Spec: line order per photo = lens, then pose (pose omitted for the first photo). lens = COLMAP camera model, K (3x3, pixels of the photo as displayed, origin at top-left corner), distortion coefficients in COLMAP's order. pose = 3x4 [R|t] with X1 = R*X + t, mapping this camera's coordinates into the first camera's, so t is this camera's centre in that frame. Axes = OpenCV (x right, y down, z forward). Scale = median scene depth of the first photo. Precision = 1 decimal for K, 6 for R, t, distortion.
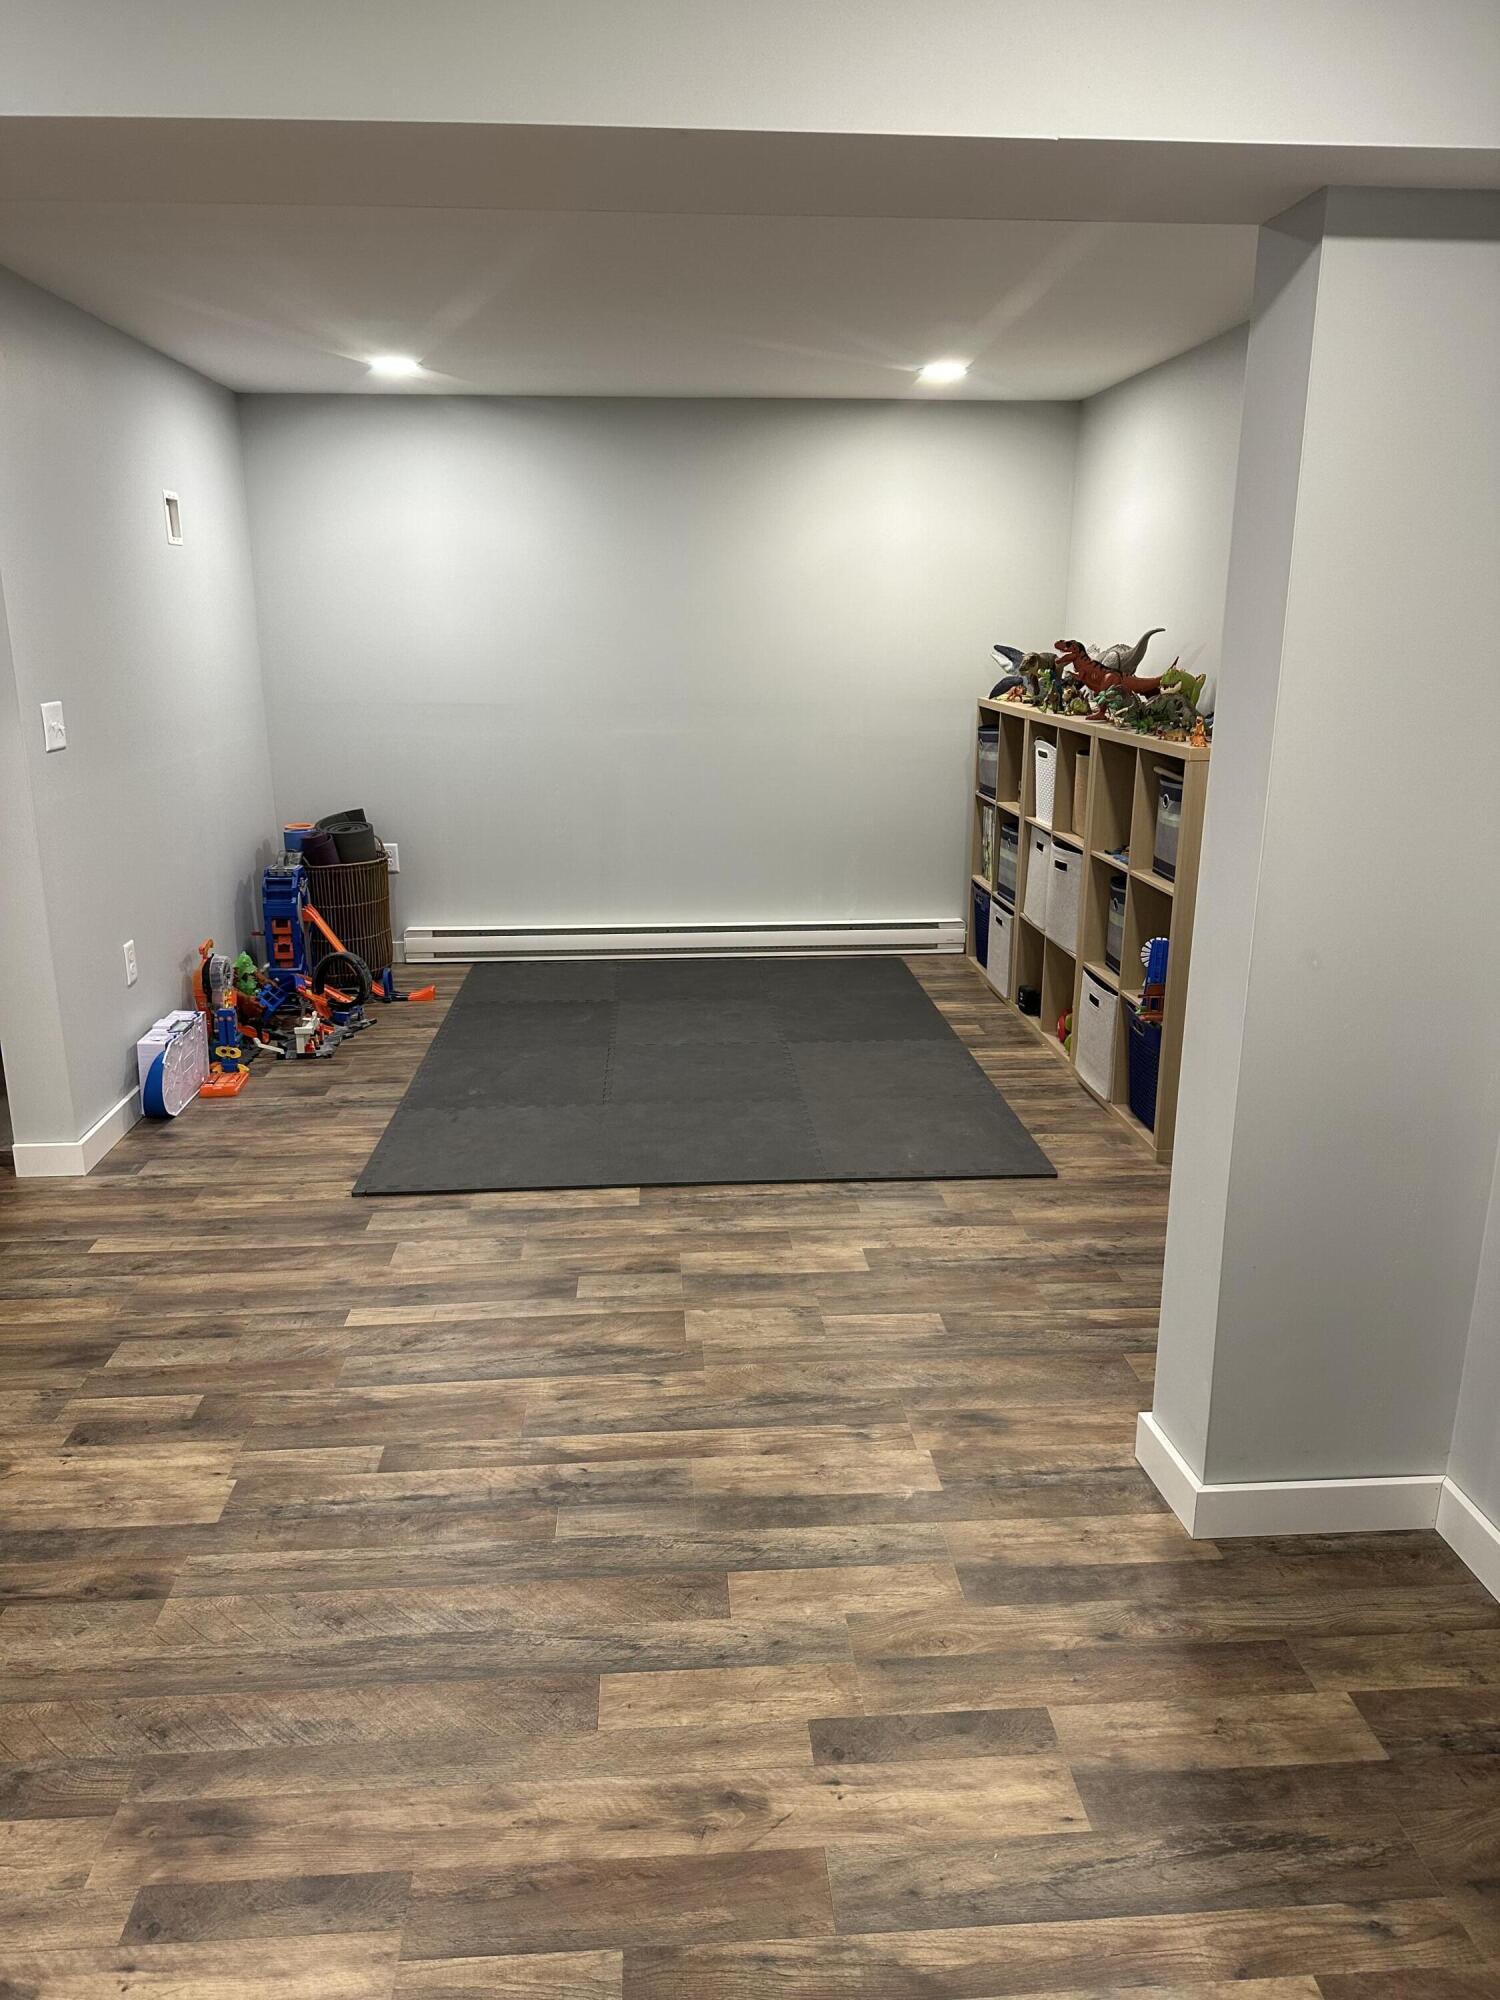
lens RADIAL K [[1395.0, 0, 738.2], [0, 1395.0, 993.8], [0, 0, 1]] dist [-0.007189, -0.004103]
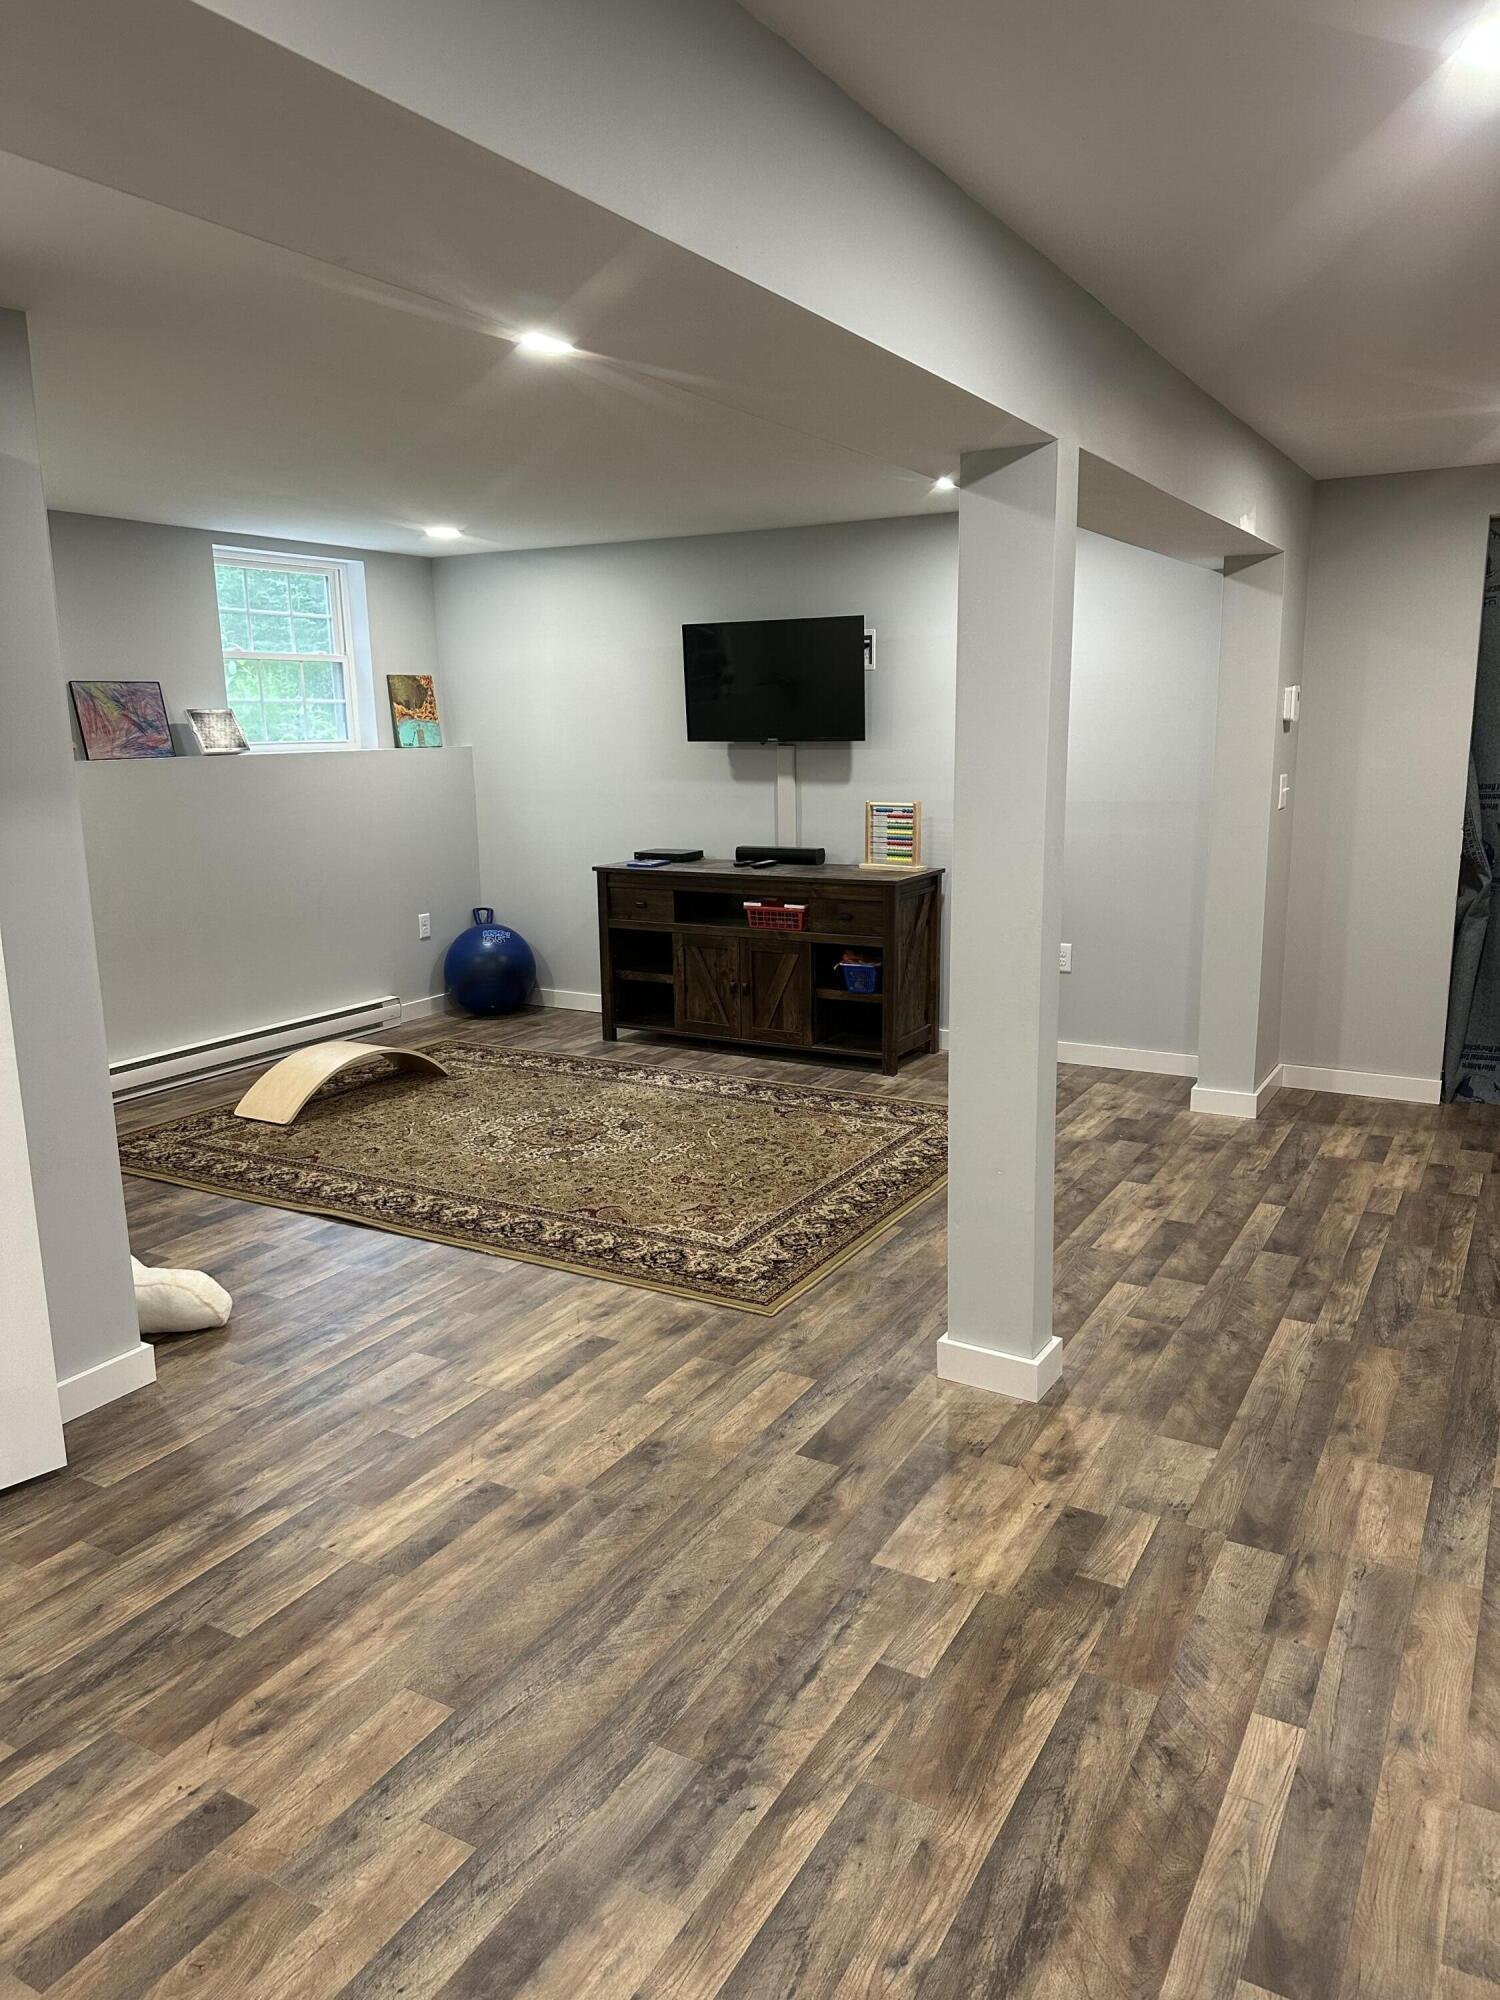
lens RADIAL K [[1399.7, 0, 750.0], [0, 1399.7, 1000.0], [0, 0, 1]] dist [0.125026, -0.151438]
pose [[-0.552871, 0.175156, -0.814649, 0.595539], [-0.199450, 0.921421, 0.333472, -0.441194], [0.809044, 0.346849, -0.474492, 1.560771]]
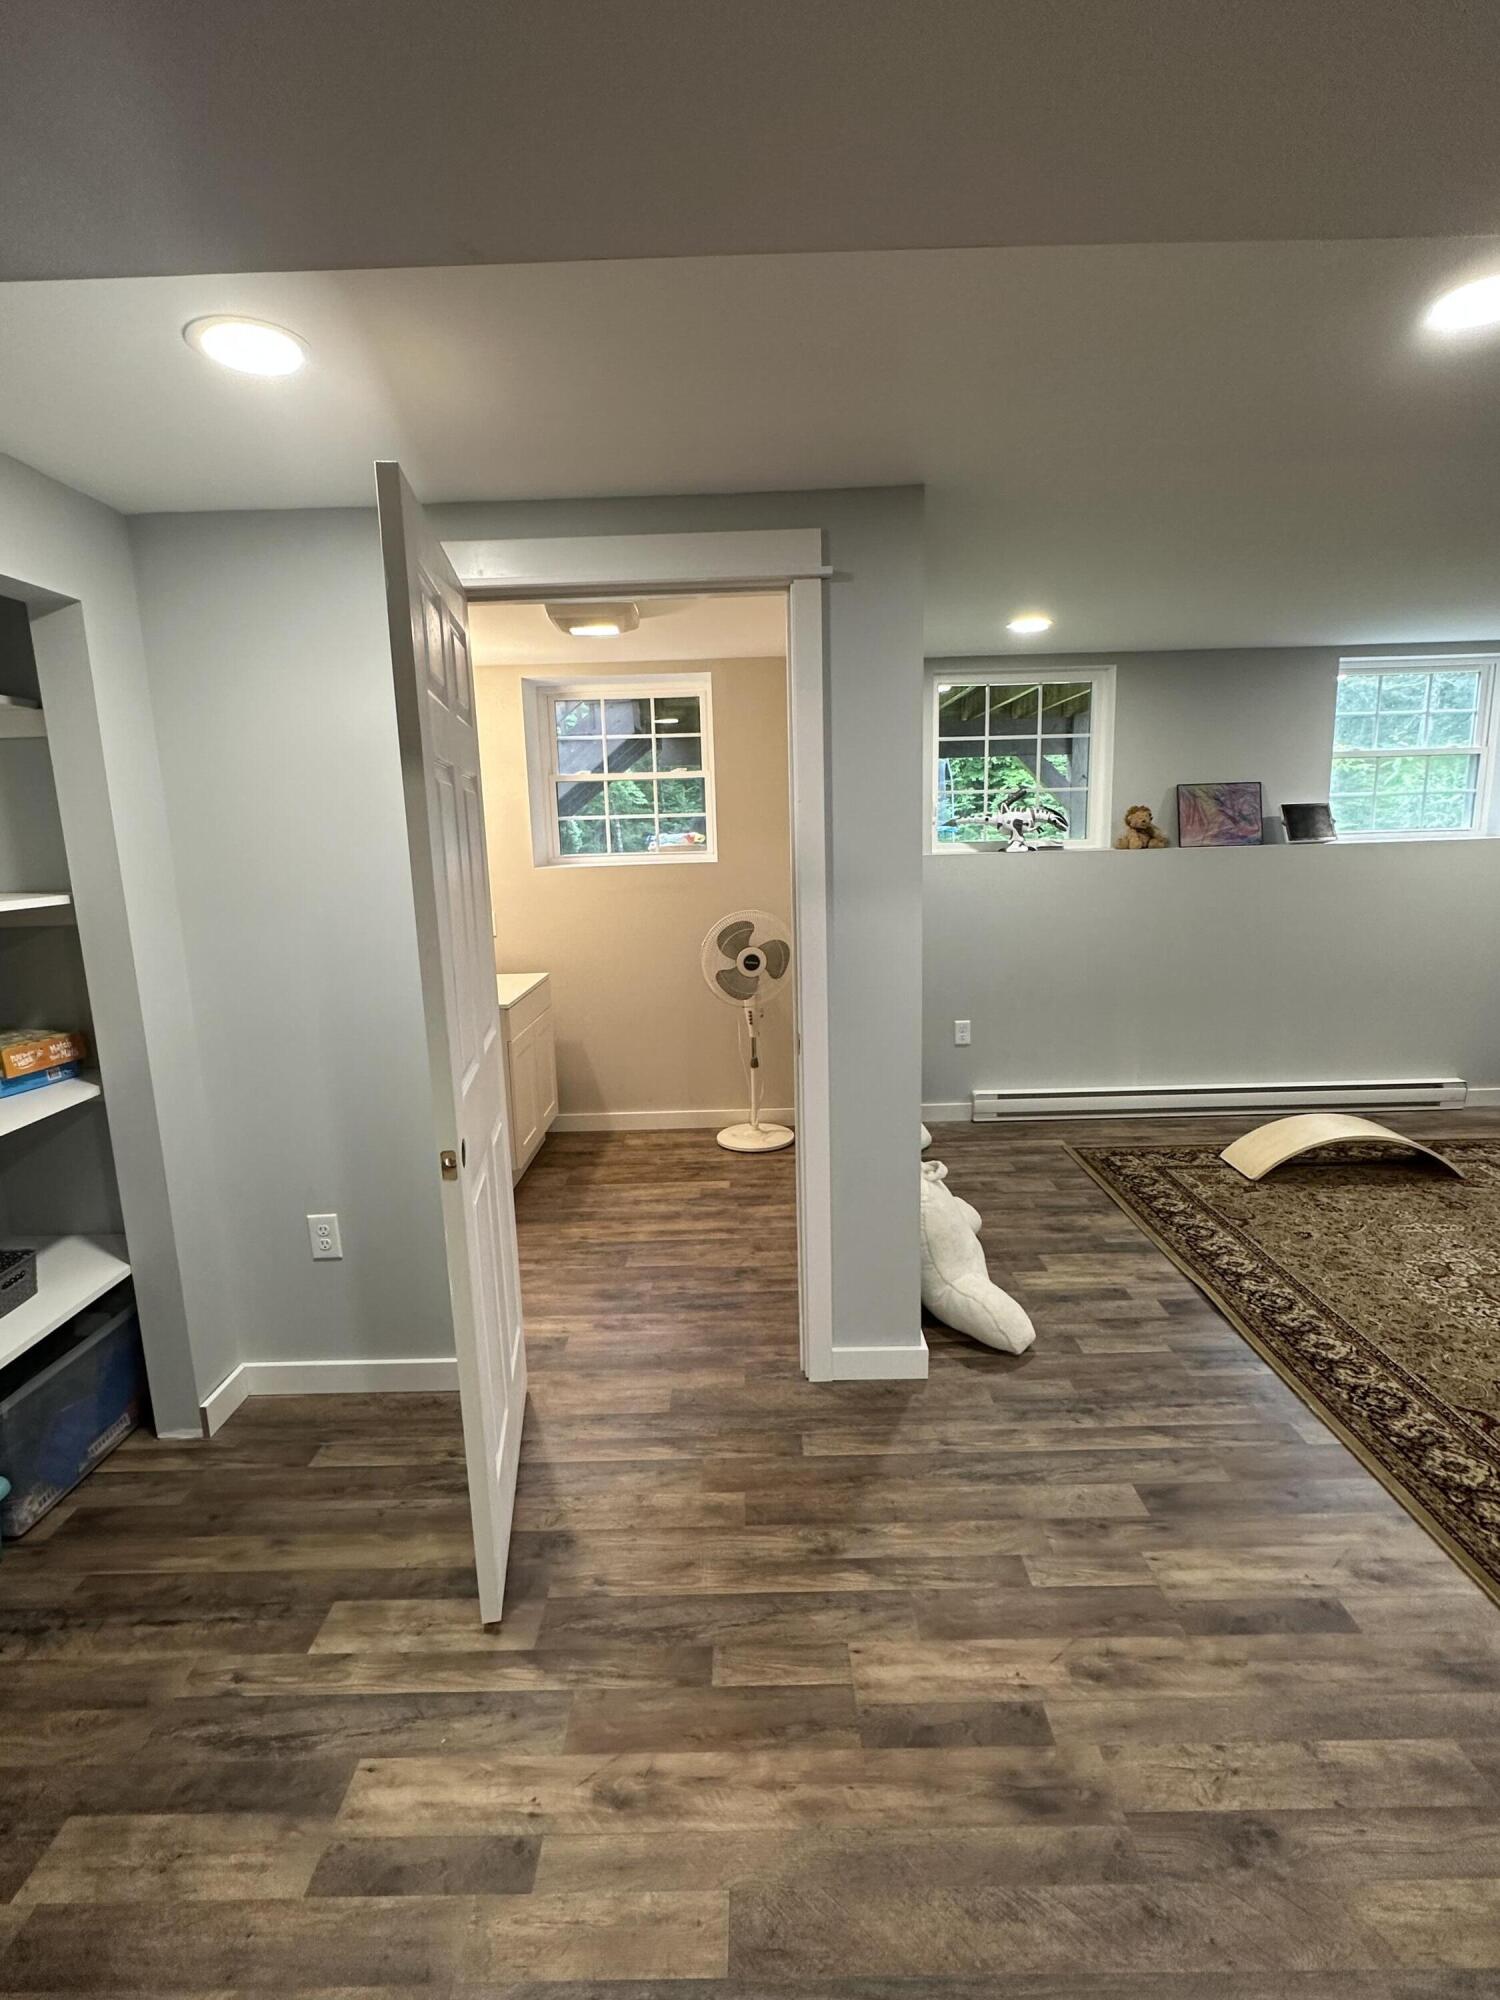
lens RADIAL K [[943.4, 0, 745.7], [0, 943.4, 989.6], [0, 0, 1]] dist [0.000433, 0.000796]
pose [[-0.997264, 0.016217, 0.072121, -0.172249], [0.045140, 0.906208, 0.420415, -0.388234], [-0.058539, 0.422521, -0.904461, 1.328672]]
